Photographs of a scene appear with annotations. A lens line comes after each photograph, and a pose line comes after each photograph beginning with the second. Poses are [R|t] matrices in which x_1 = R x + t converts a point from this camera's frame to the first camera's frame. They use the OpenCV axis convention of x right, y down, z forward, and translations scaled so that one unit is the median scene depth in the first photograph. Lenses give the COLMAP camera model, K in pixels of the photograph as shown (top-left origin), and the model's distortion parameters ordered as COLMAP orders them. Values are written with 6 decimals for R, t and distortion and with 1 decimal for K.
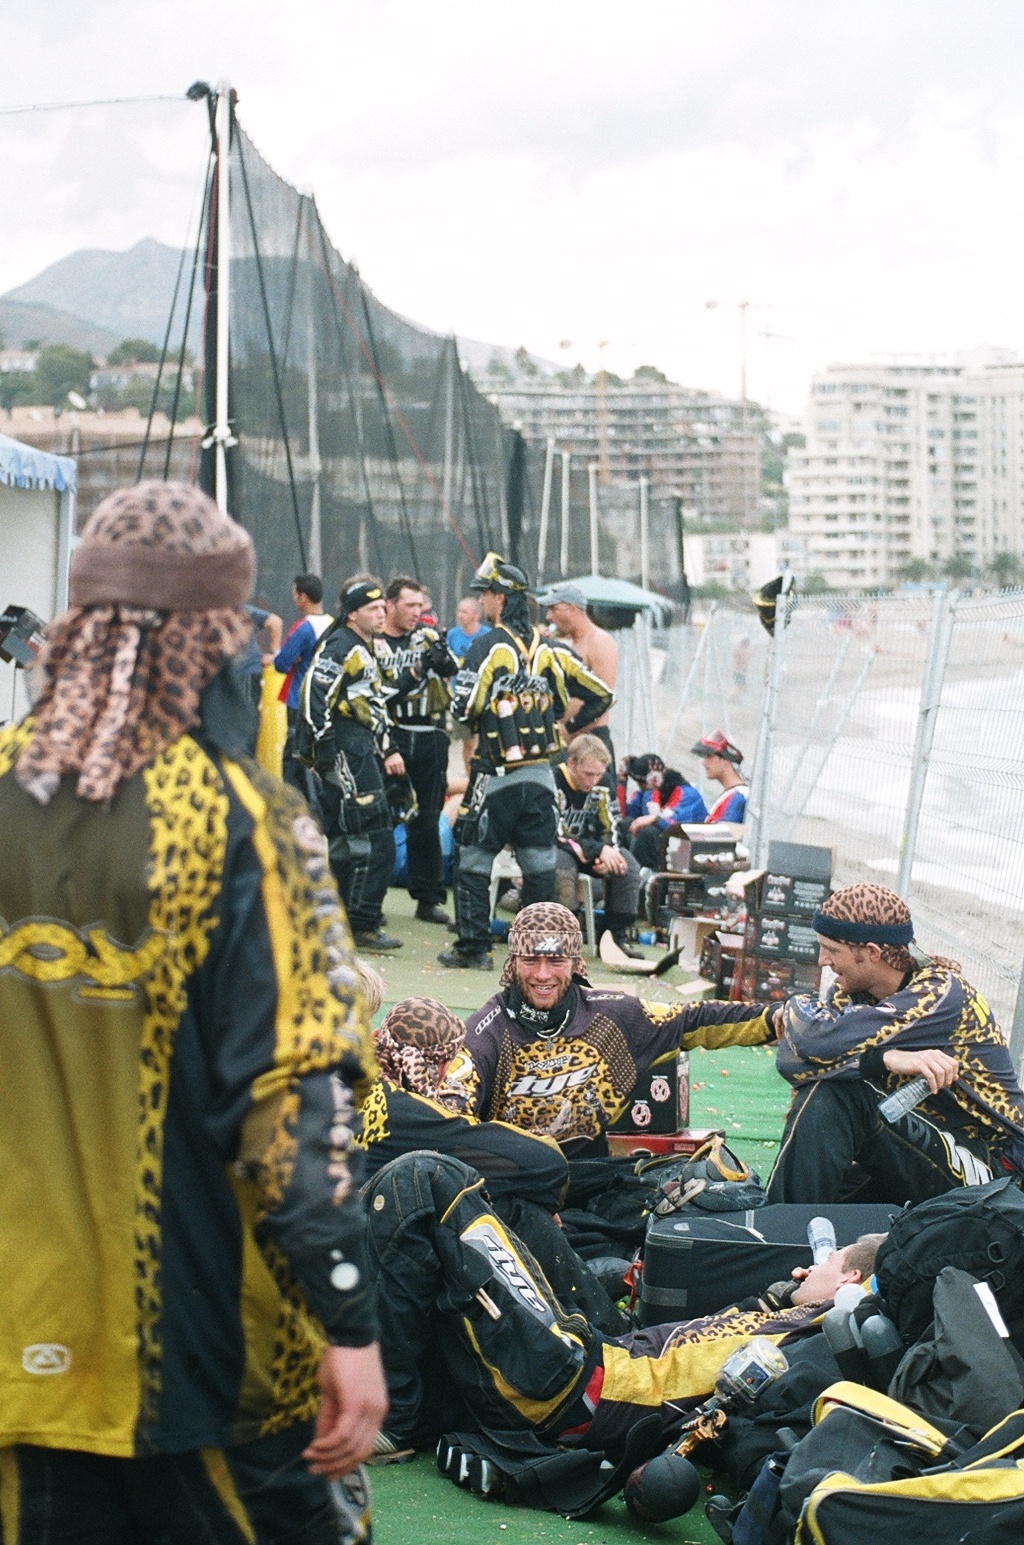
lens RADIAL K [[3740.7, 0, 514.9], [0, 3740.7, 777.2], [0, 0, 1]] dist [0.403748, 0.000000]
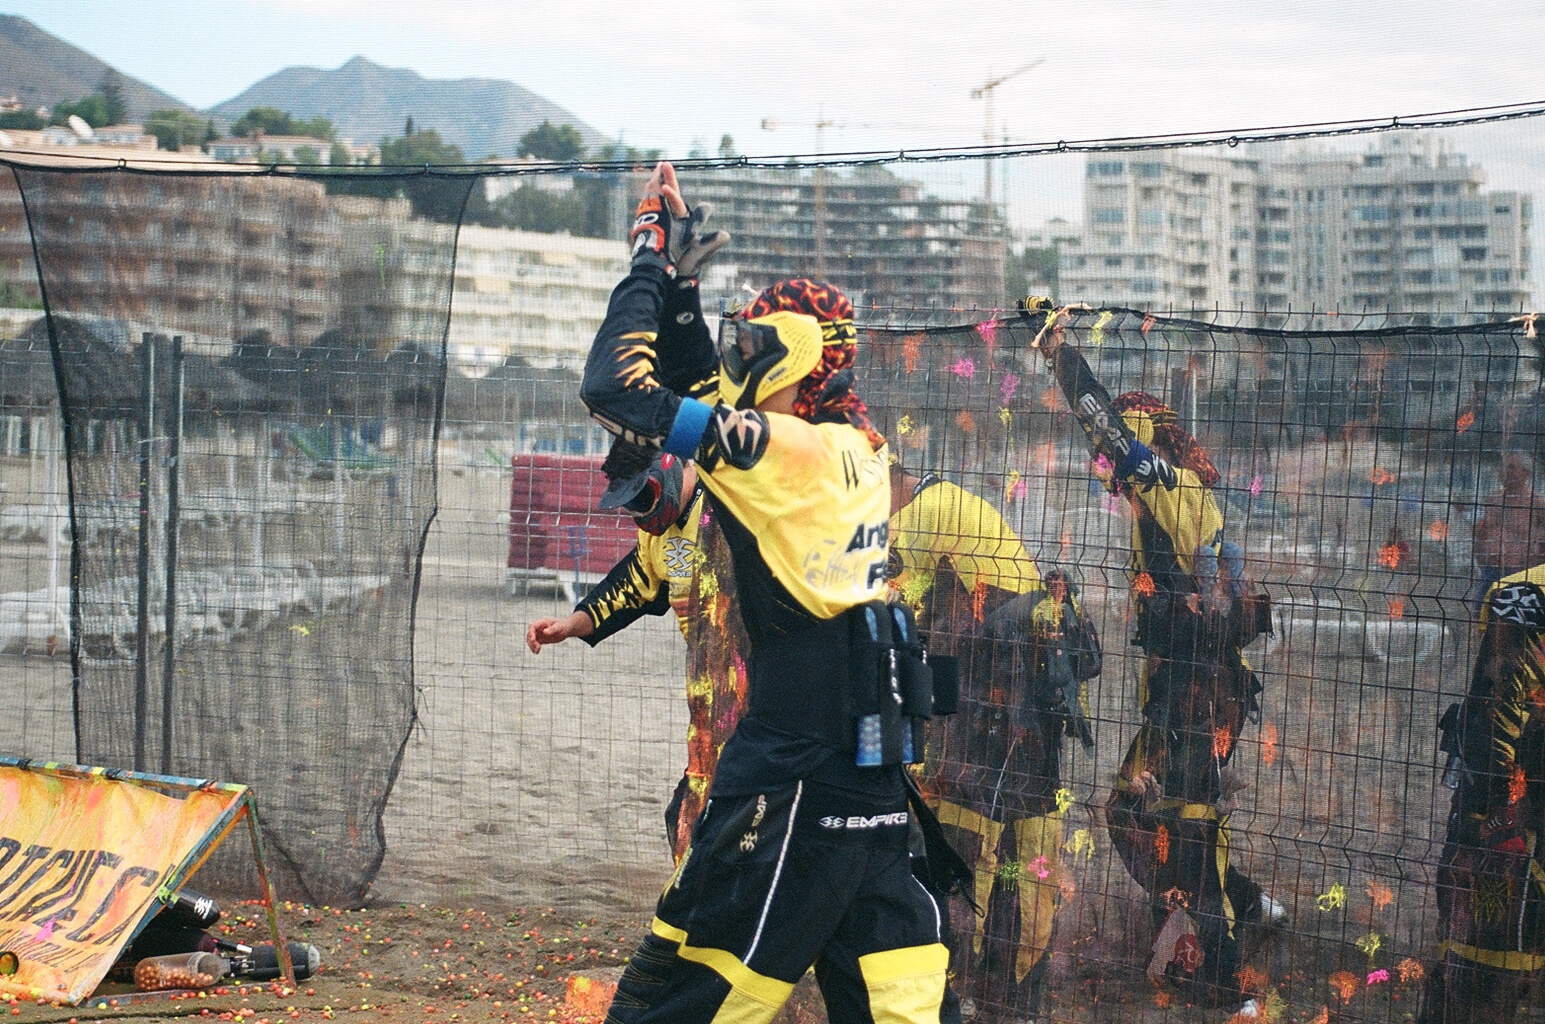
lens RADIAL K [[3740.7, 0, 771.1], [0, 3740.7, 506.5], [0, 0, 1]] dist [0.403748, 0.000000]
pose [[0.999581, 0.025340, 0.014024, 0.003104], [-0.024951, 0.999317, -0.027252, -0.009026], [-0.014705, 0.026890, 0.999530, 0.202630]]
